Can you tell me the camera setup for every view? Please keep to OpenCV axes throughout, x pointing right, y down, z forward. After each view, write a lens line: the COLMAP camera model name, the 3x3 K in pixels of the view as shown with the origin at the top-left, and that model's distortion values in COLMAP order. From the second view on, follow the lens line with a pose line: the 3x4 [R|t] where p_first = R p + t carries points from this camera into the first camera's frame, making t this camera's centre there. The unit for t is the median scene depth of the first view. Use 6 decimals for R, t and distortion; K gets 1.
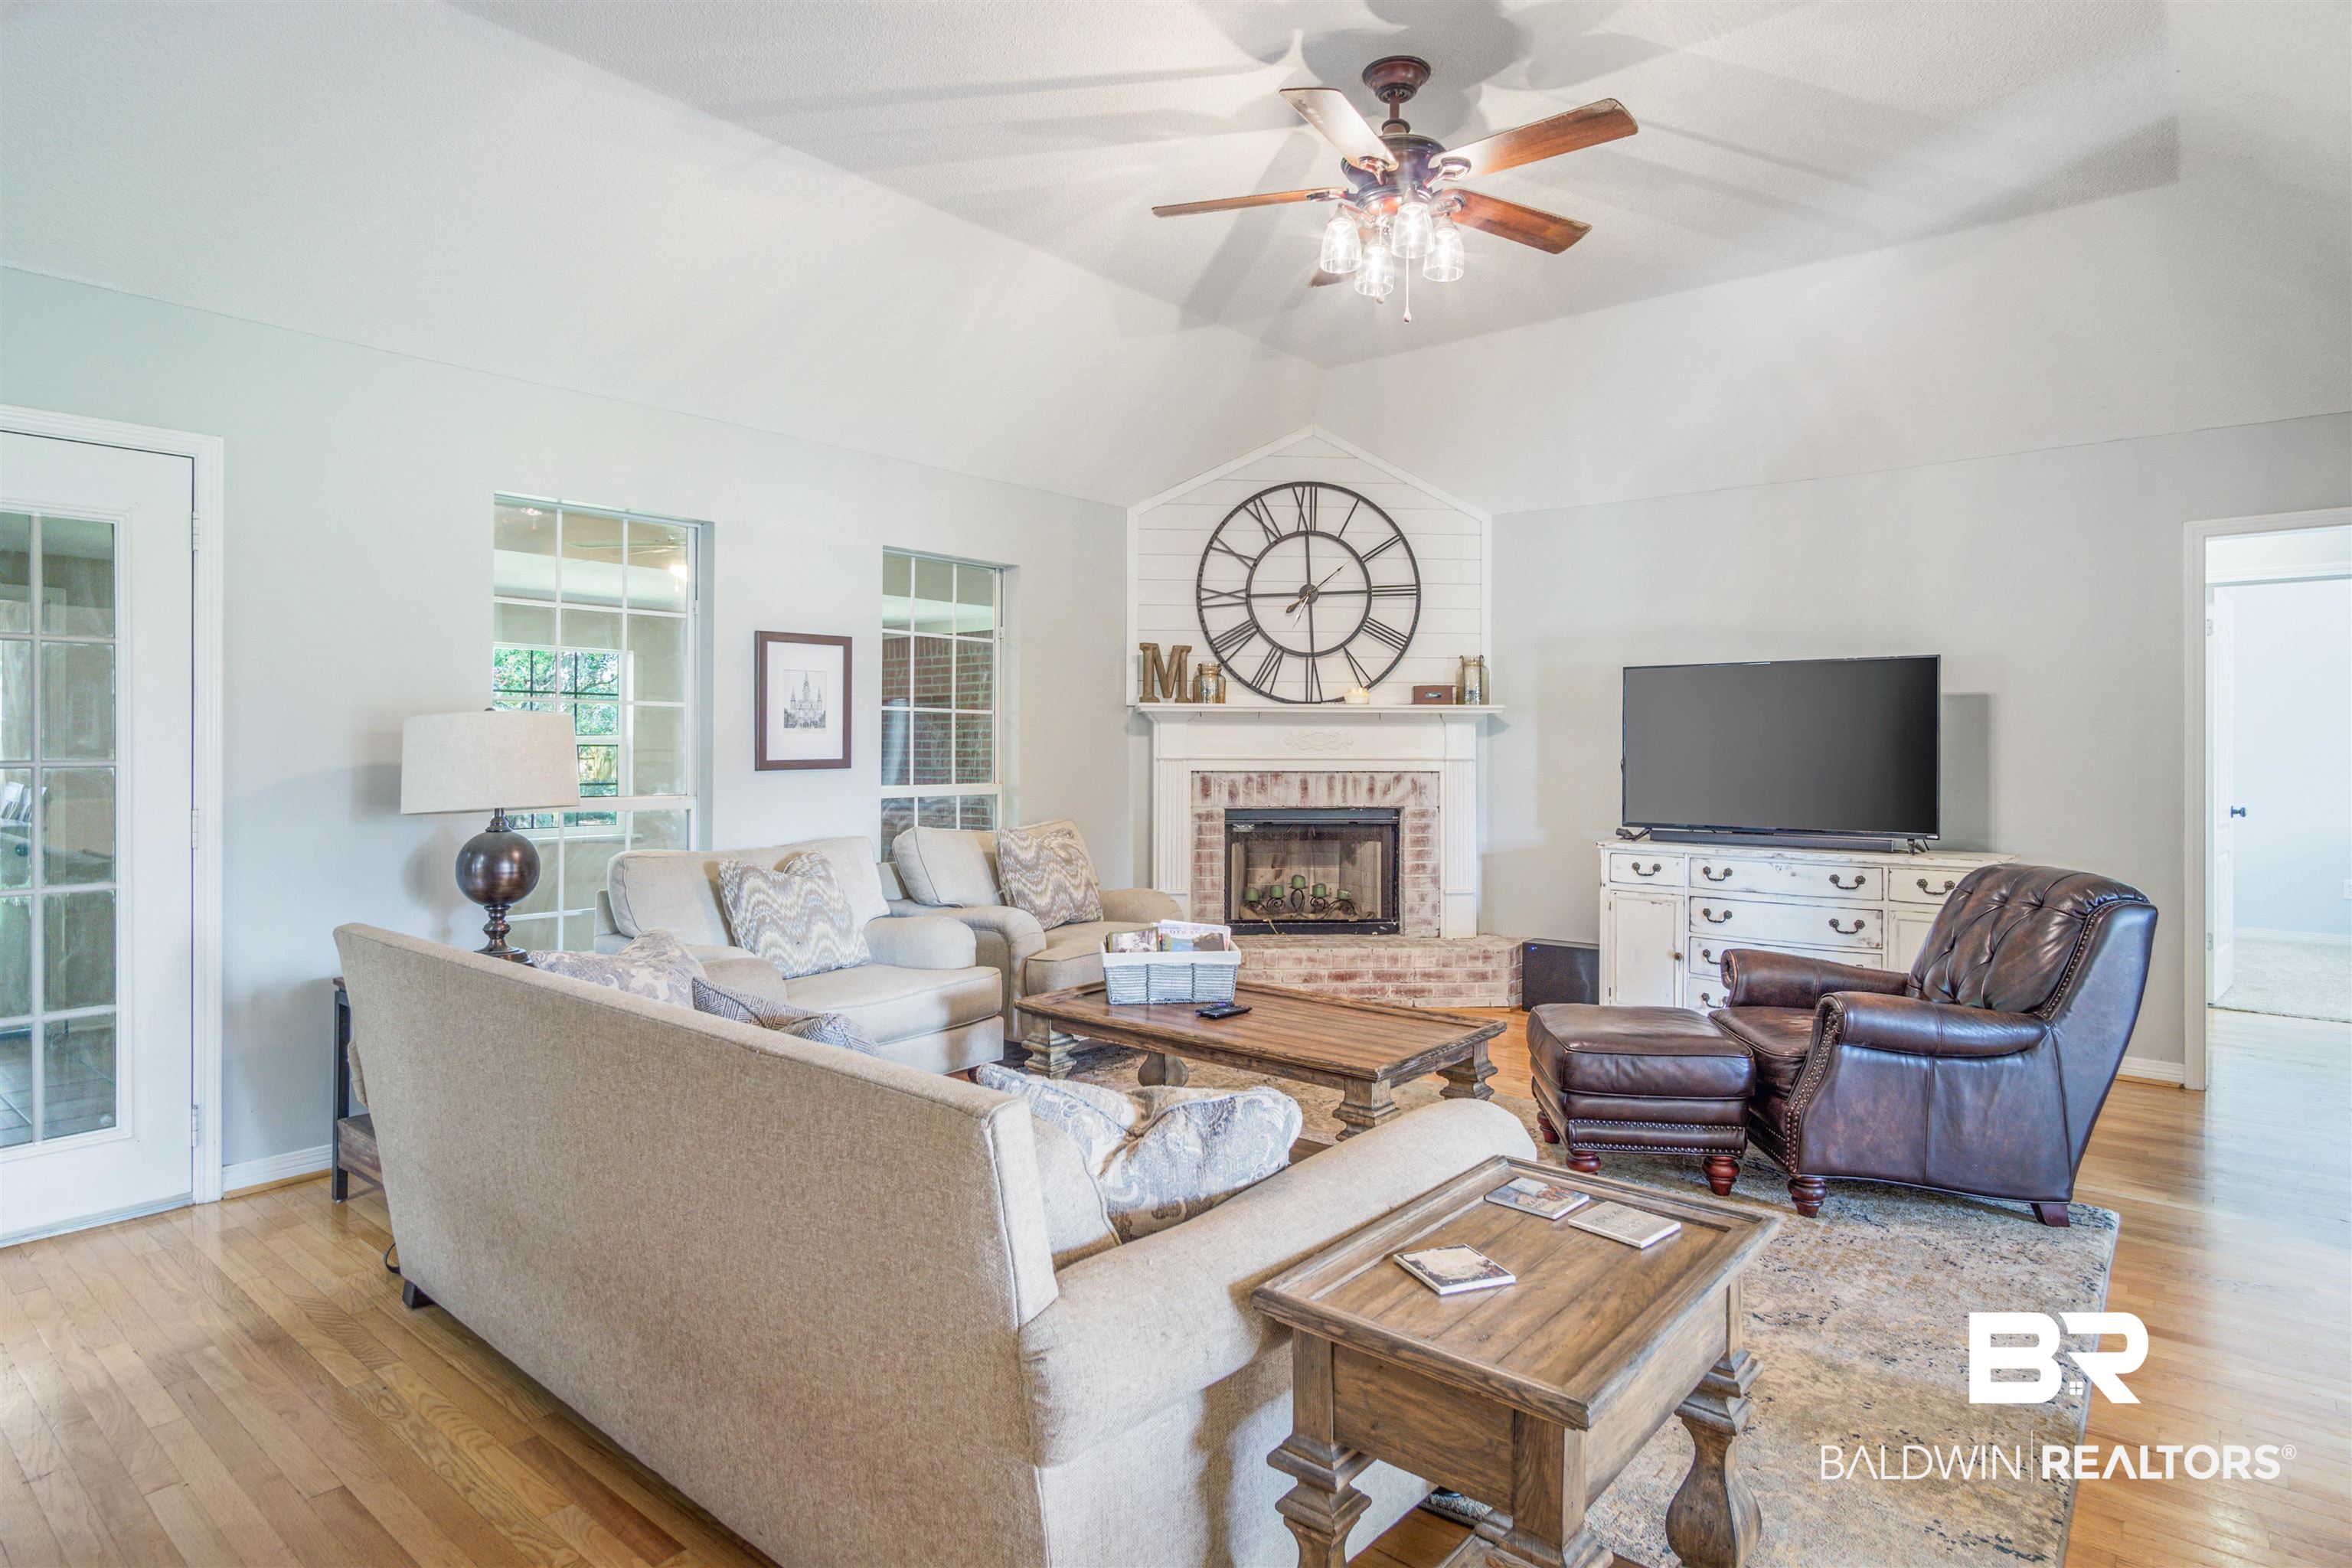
lens RADIAL K [[1280.8, 0, 1168.7], [0, 1280.8, 745.6], [0, 0, 1]] dist [-0.002360, 0.014118]
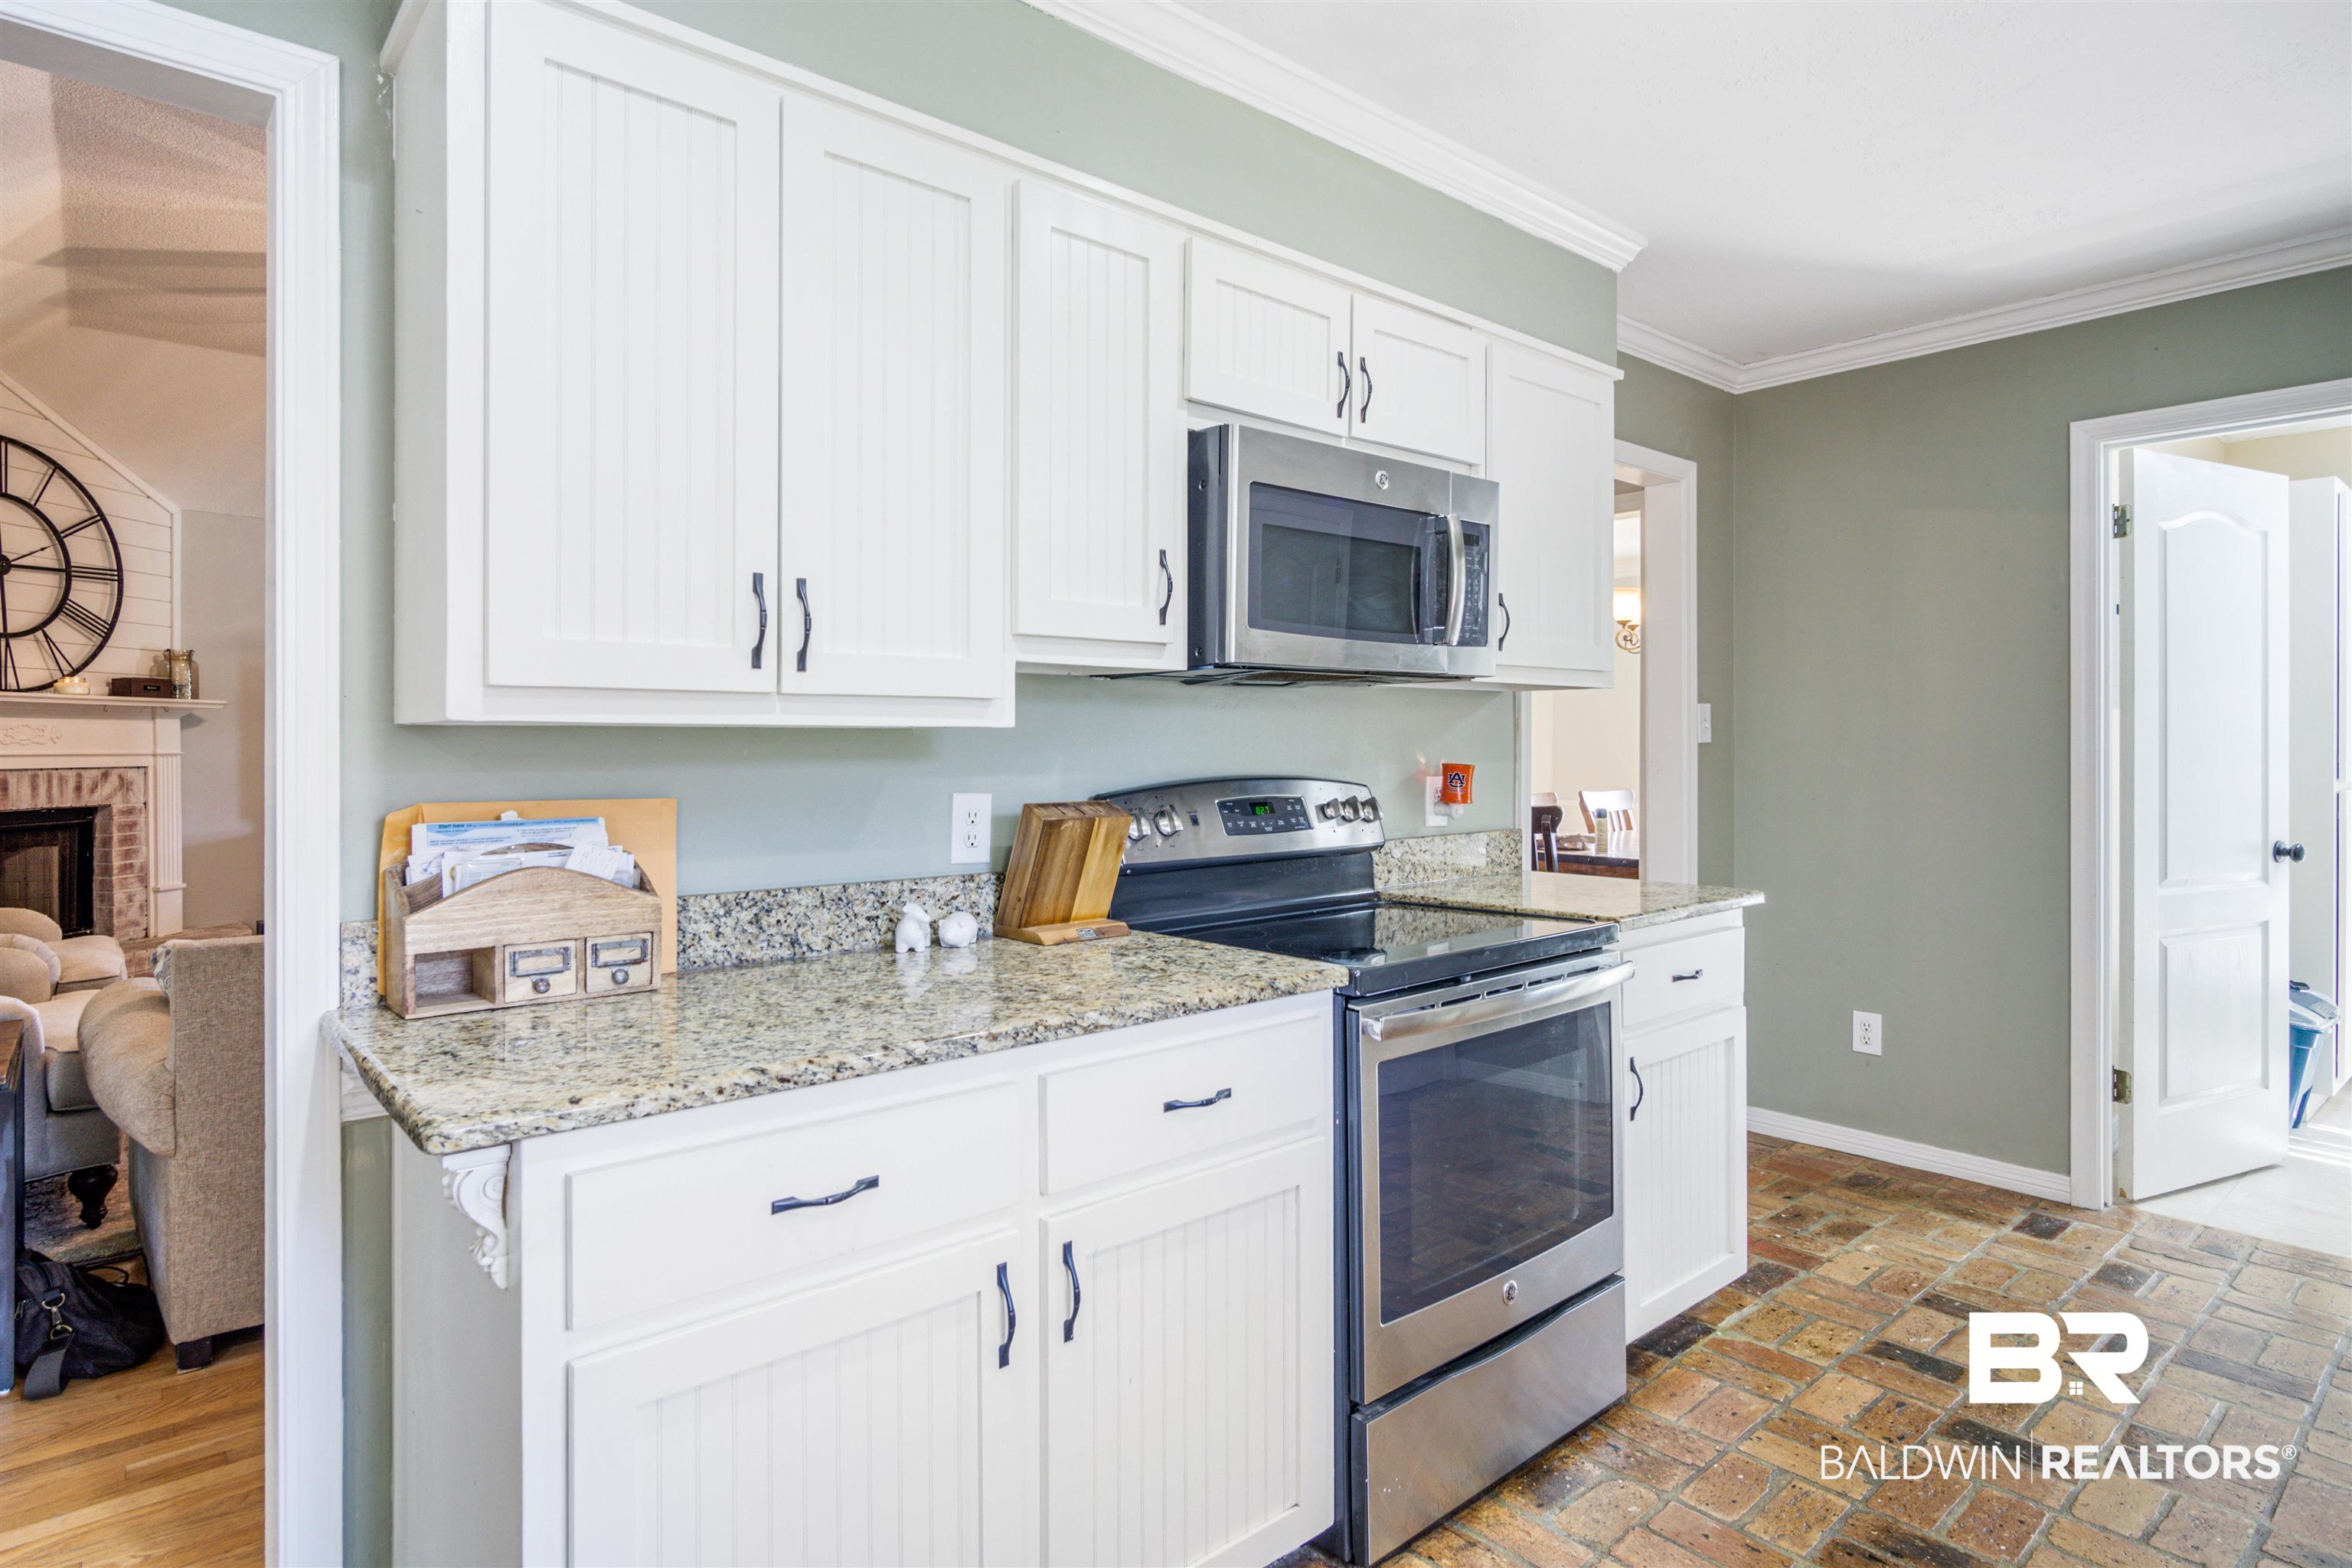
lens RADIAL K [[1280.8, 0, 1168.7], [0, 1280.8, 745.6], [0, 0, 1]] dist [-0.002360, 0.014118]
pose [[0.140104, -0.006362, 0.990116, -0.644677], [0.000199, 0.999980, 0.006397, -0.001698], [-0.990137, -0.000700, 0.140103, 0.096131]]
